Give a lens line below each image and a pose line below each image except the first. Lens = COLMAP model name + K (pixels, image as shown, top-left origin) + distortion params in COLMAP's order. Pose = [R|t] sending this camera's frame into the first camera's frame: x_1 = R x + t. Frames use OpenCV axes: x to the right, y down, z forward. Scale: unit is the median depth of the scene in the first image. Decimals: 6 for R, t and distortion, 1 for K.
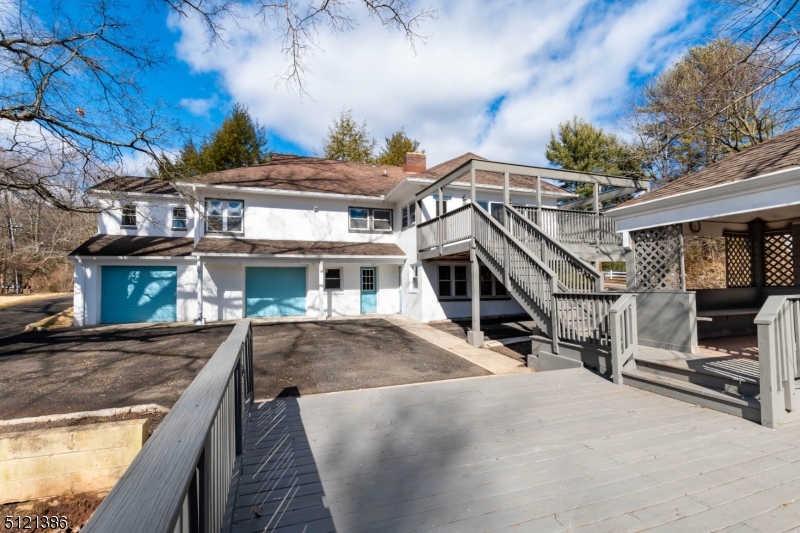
lens RADIAL K [[364.8, 0, 395.2], [0, 364.8, 265.9], [0, 0, 1]] dist [-0.000941, -0.000795]
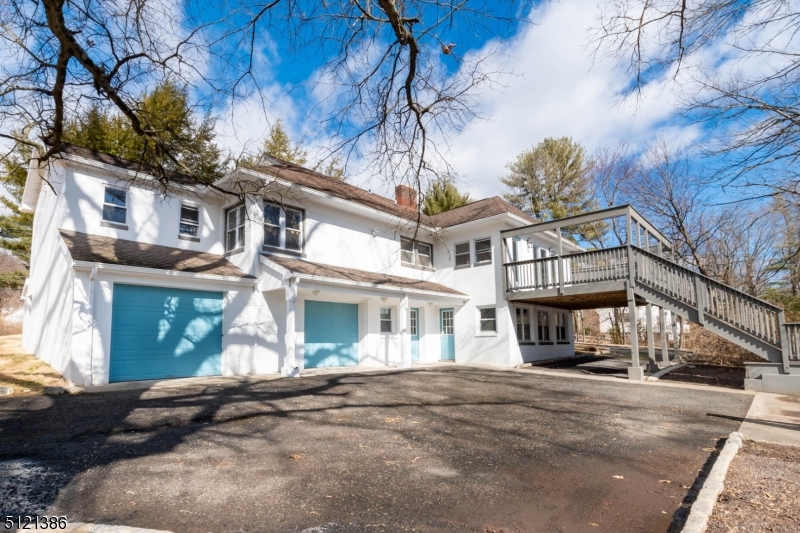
lens RADIAL K [[409.3, 0, 381.1], [0, 409.3, 298.6], [0, 0, 1]] dist [-0.009230, 0.000332]
pose [[0.876378, 0.044511, 0.479562, -0.713709], [-0.017076, 0.997966, -0.061422, 0.048701], [-0.481320, 0.045640, 0.875356, 0.230065]]
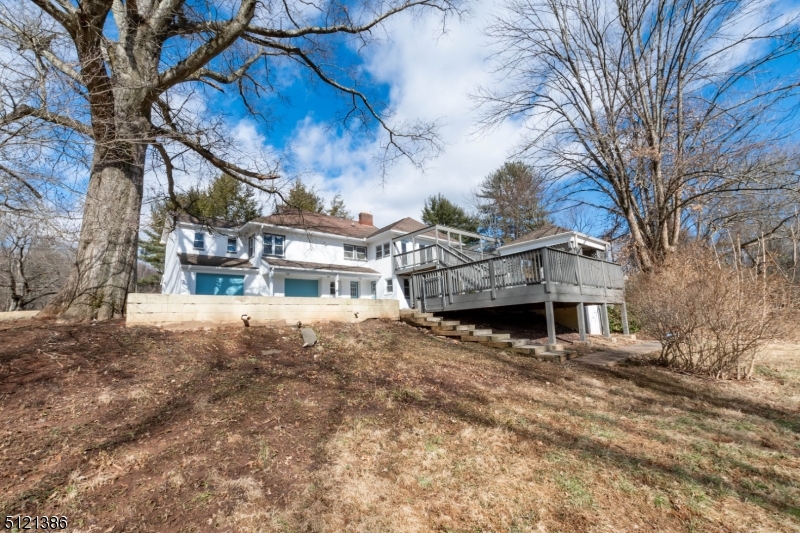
lens RADIAL K [[343.5, 0, 397.0], [0, 343.5, 261.8], [0, 0, 1]] dist [0.008764, -0.000087]
pose [[0.925460, 0.034640, 0.377258, -0.558351], [0.016892, 0.991047, -0.132437, 0.142591], [-0.378468, 0.128938, 0.916590, -0.554782]]
